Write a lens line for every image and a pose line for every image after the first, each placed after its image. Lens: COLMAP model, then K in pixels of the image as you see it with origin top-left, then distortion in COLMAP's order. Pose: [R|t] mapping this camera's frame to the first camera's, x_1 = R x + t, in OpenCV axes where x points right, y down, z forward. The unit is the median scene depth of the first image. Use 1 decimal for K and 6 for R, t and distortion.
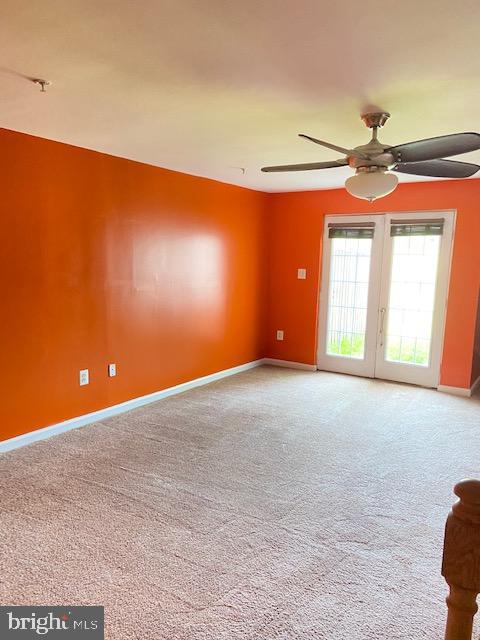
lens RADIAL K [[485.6, 0, 240.5], [0, 485.6, 319.6], [0, 0, 1]] dist [0.070571, -0.086738]
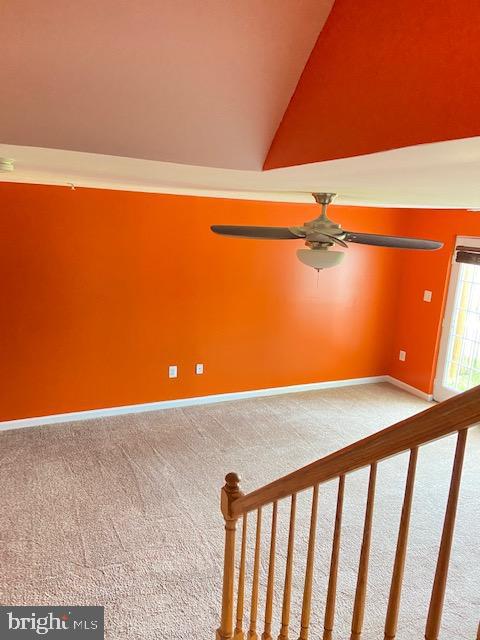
lens RADIAL K [[485.6, 0, 241.0], [0, 485.6, 320.0], [0, 0, 1]] dist [0.070571, -0.086738]
pose [[0.847569, 0.133475, -0.513625, 0.440732], [-0.097883, 0.990567, 0.095895, -0.146876], [0.521580, -0.031002, 0.852639, 0.007814]]
